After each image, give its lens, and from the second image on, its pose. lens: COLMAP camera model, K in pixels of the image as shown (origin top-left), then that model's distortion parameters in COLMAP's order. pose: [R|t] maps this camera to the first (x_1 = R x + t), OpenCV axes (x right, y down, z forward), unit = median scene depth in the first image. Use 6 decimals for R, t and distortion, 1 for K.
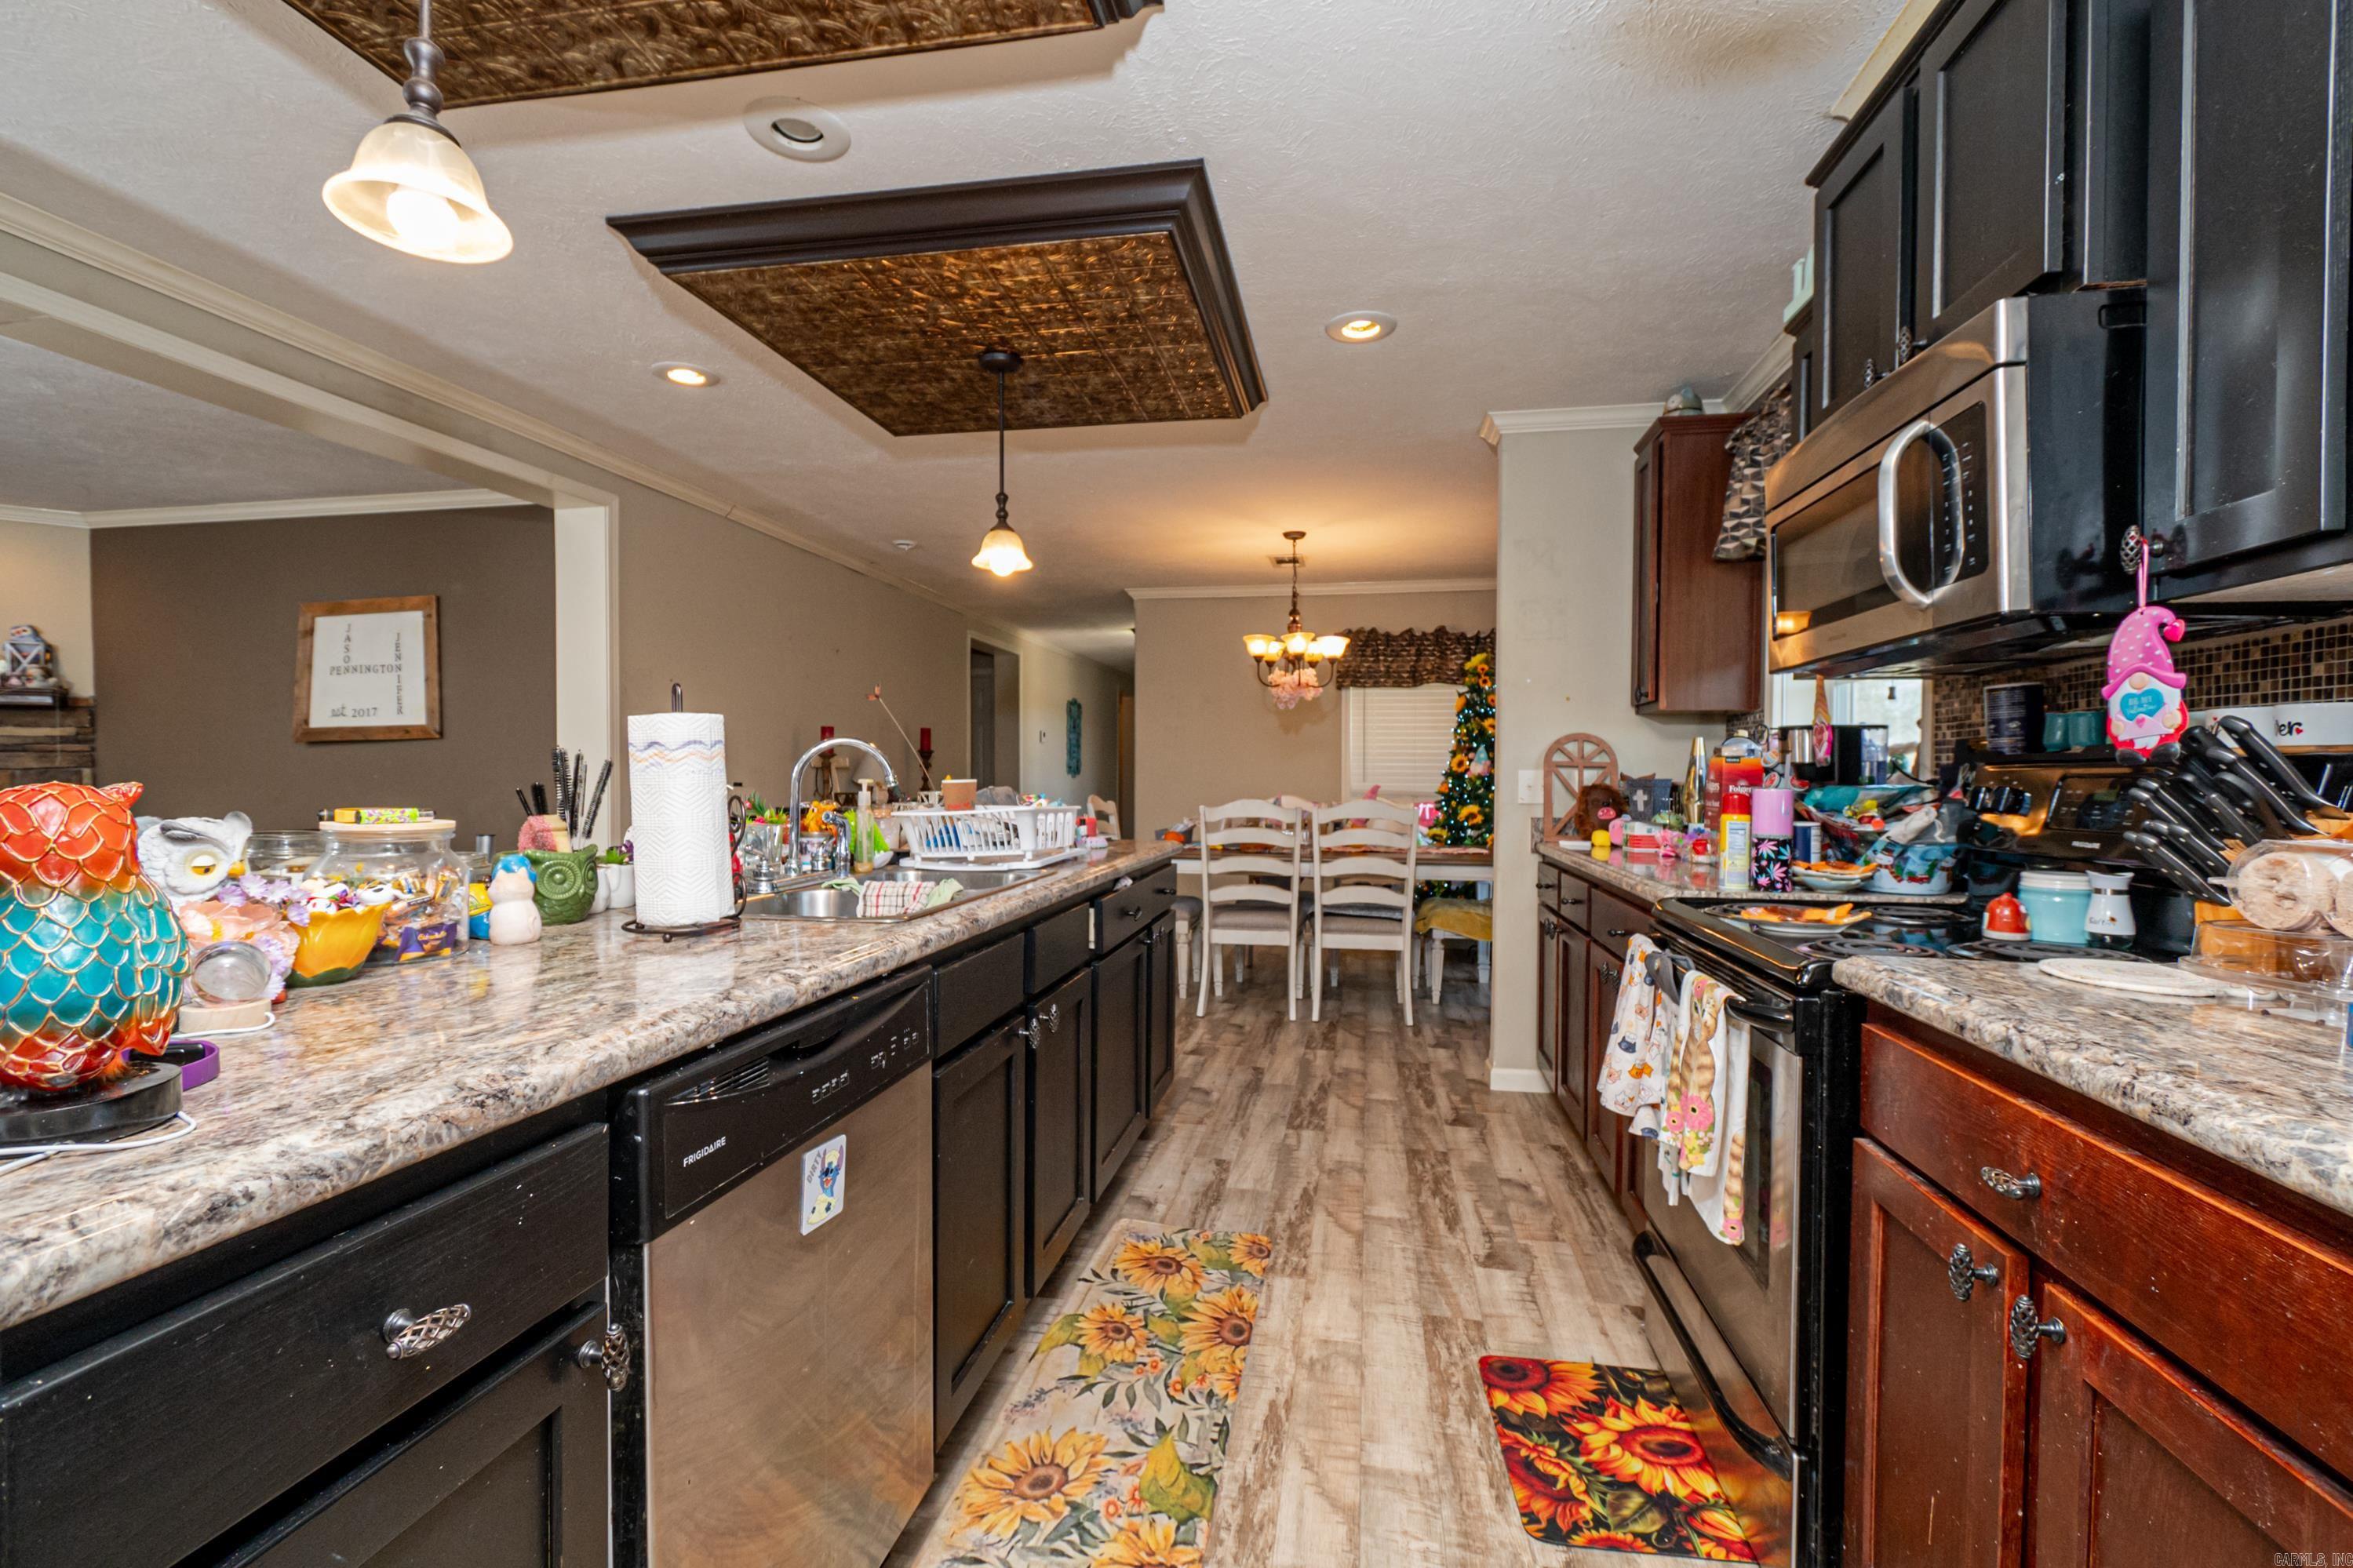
lens RADIAL K [[1064.0, 0, 1180.7], [0, 1064.0, 781.1], [0, 0, 1]] dist [0.000275, 0.001229]
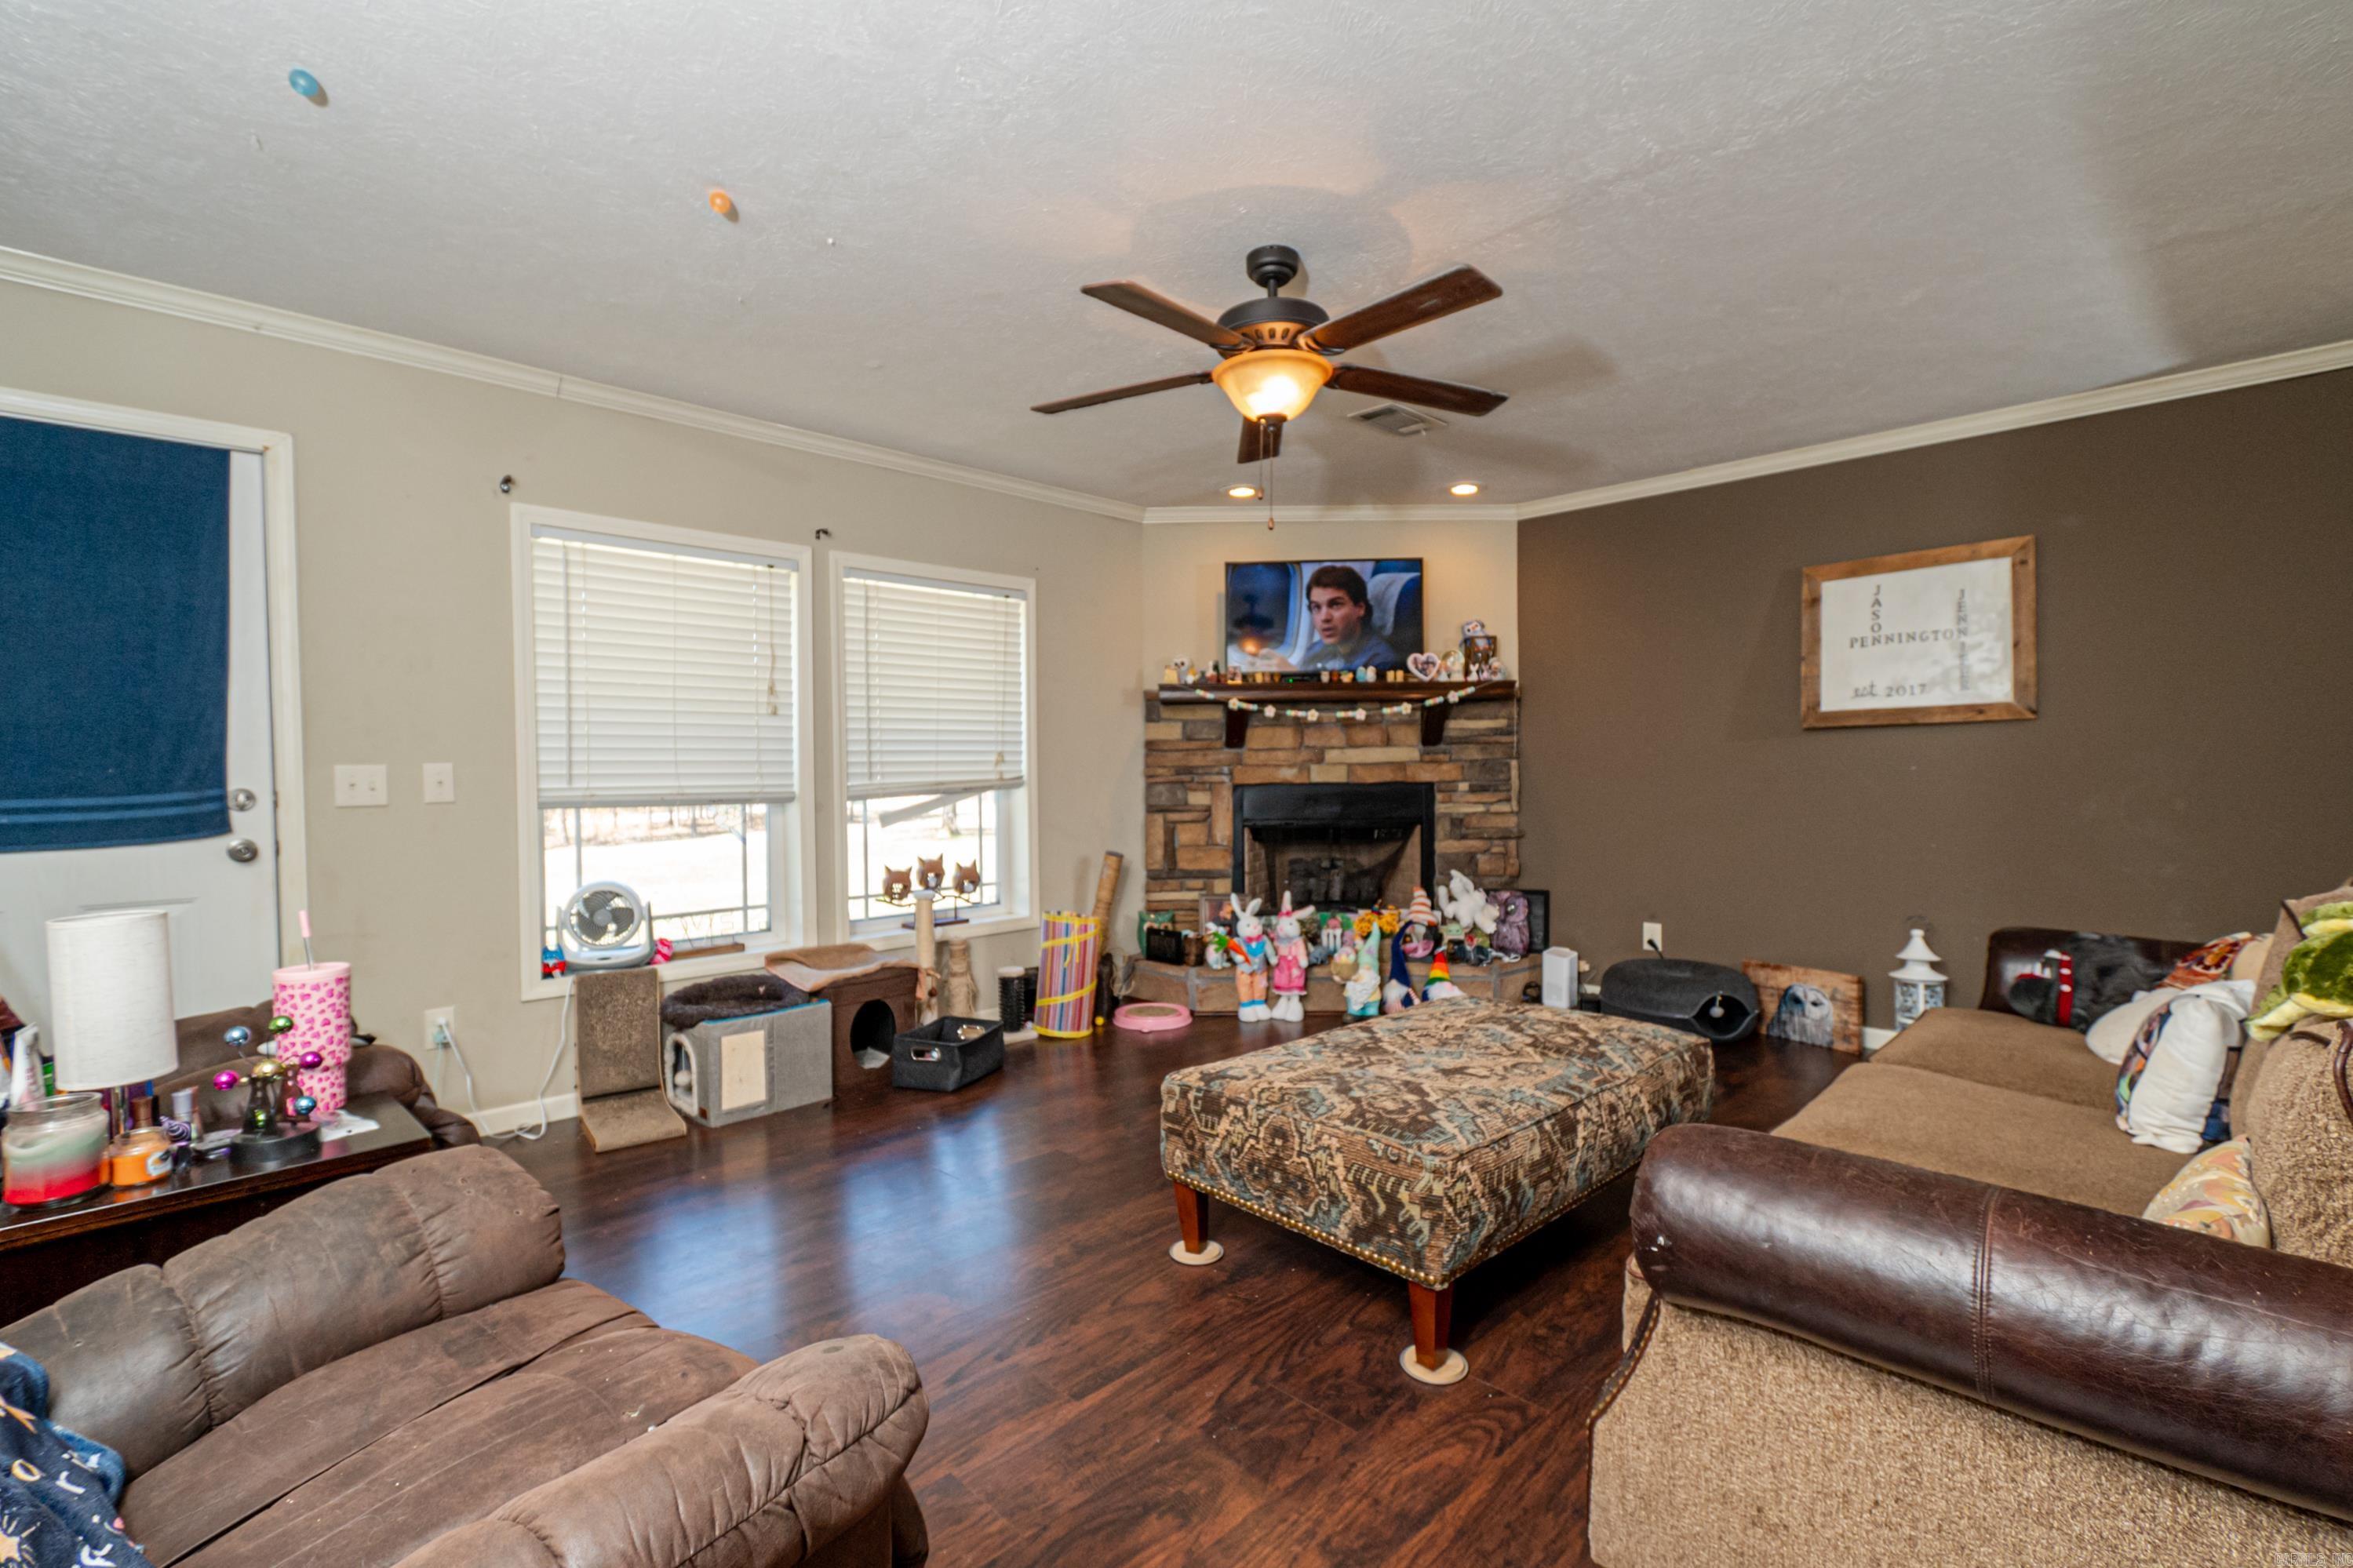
lens RADIAL K [[1064.0, 0, 1176.7], [0, 1064.0, 782.5], [0, 0, 1]] dist [0.000275, 0.001229]
pose [[0.825221, 0.006762, -0.564769, -0.762623], [-0.006475, 0.999976, 0.002512, 0.008617], [0.564773, 0.001584, 0.825245, -0.002444]]
